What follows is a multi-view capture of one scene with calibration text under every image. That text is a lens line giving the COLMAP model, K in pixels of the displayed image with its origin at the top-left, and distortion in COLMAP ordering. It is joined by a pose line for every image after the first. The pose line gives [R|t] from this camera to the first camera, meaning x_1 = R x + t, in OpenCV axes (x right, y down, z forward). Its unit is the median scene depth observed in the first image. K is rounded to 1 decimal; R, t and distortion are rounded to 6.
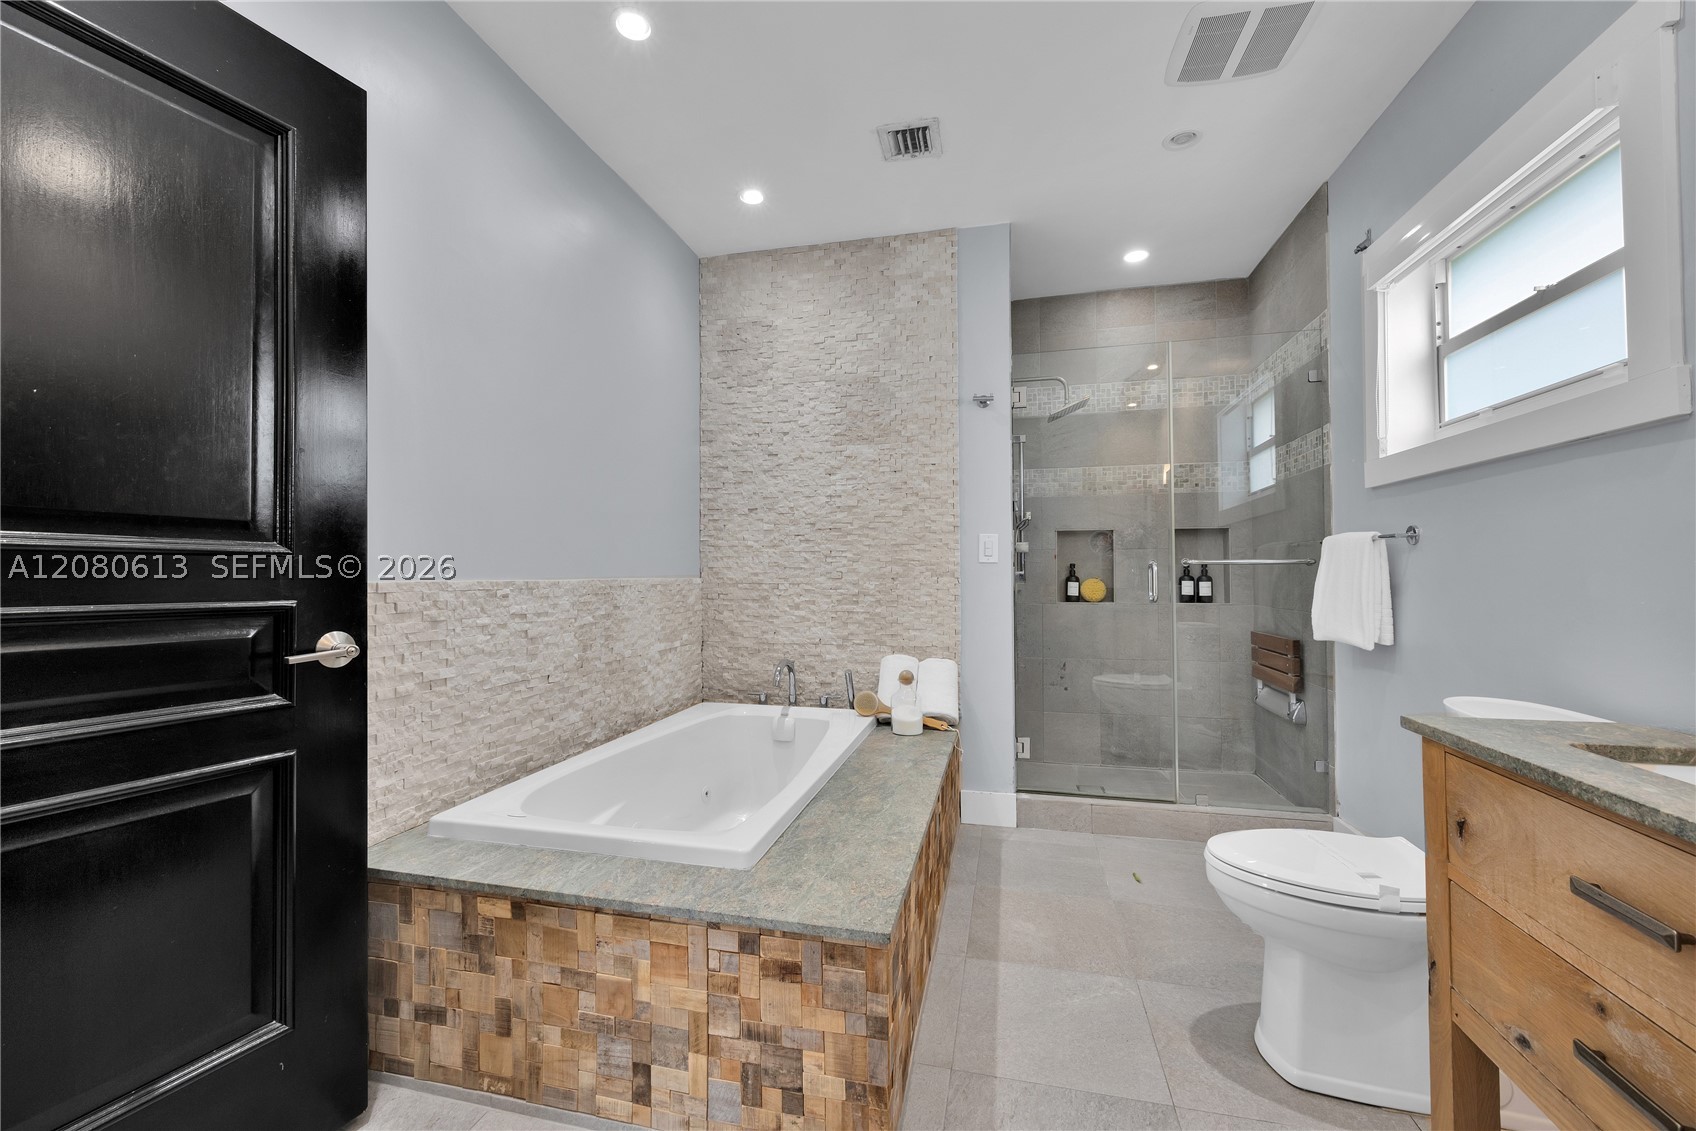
lens RADIAL K [[676.7, 0, 845.3], [0, 676.7, 566.7], [0, 0, 1]] dist [-0.002173, 0.000067]
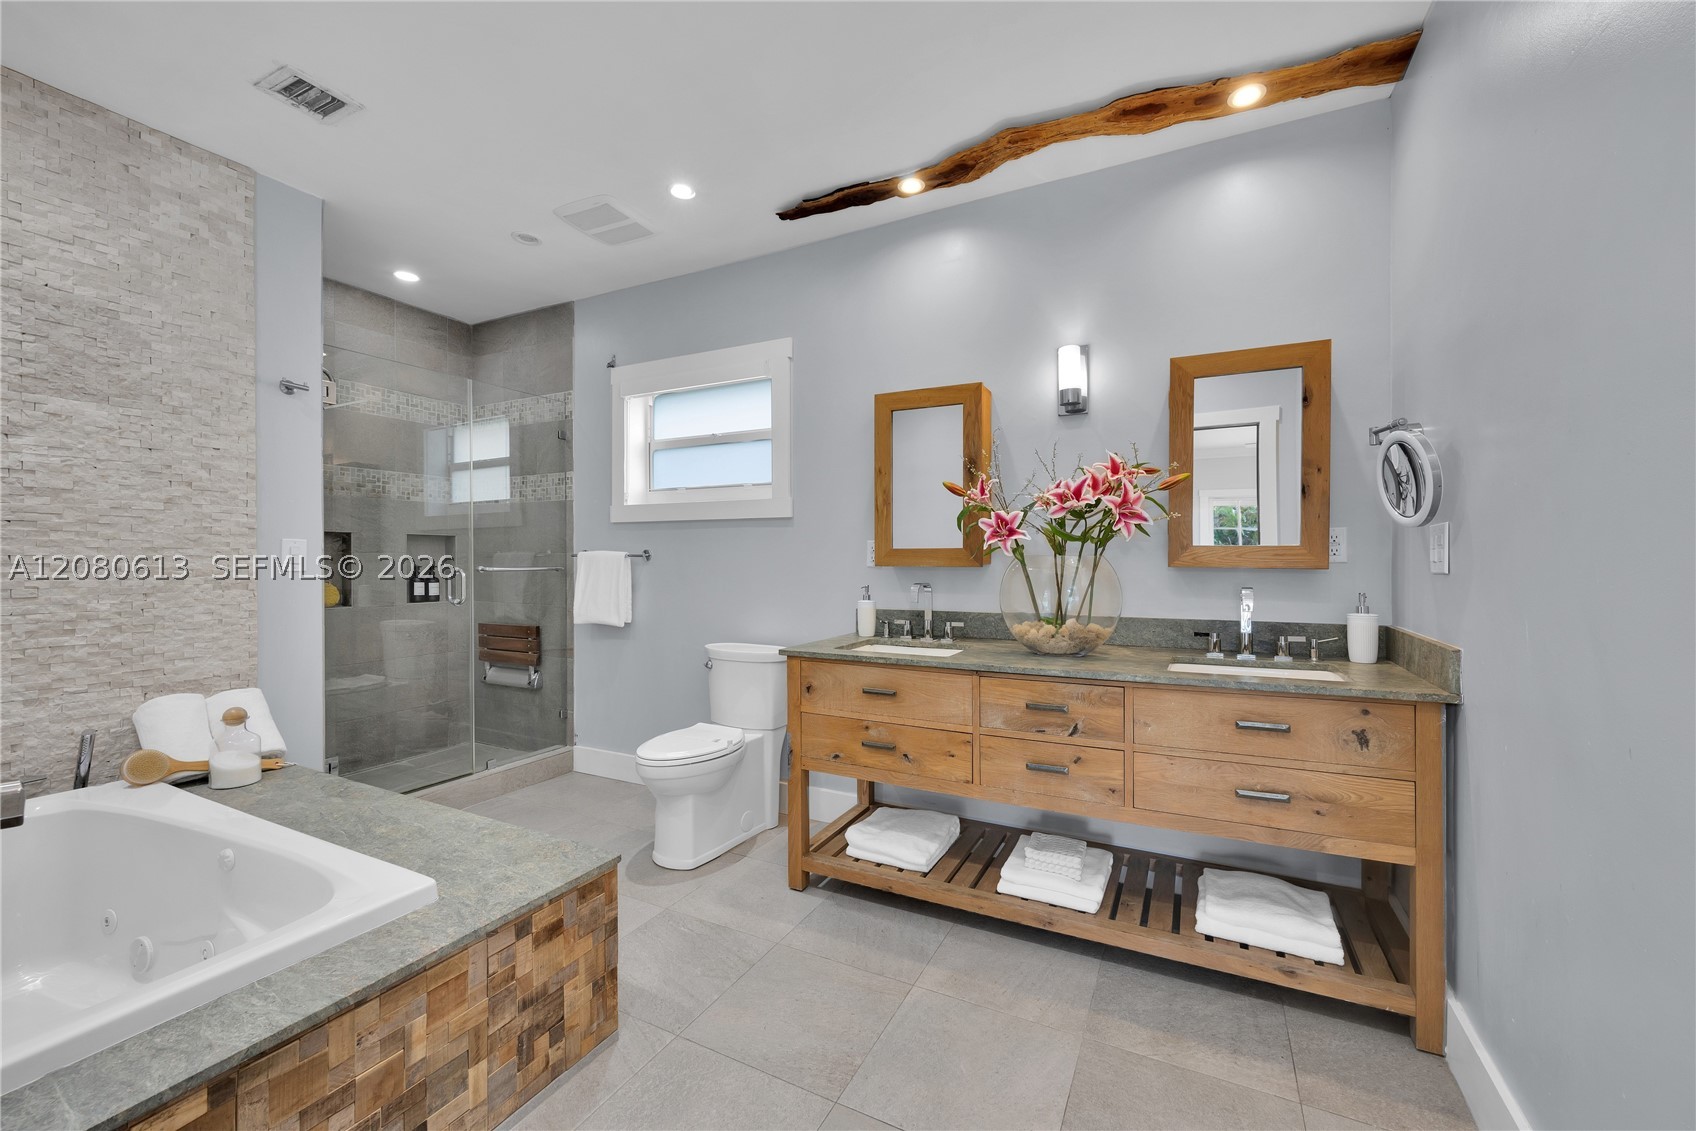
lens RADIAL K [[676.7, 0, 852.0], [0, 676.7, 561.7], [0, 0, 1]] dist [-0.002173, 0.000067]
pose [[0.228014, -0.001455, 0.973657, -0.534739], [-0.012902, 0.999907, 0.004515, -0.035543], [-0.973572, -0.013591, 0.227974, 0.097741]]
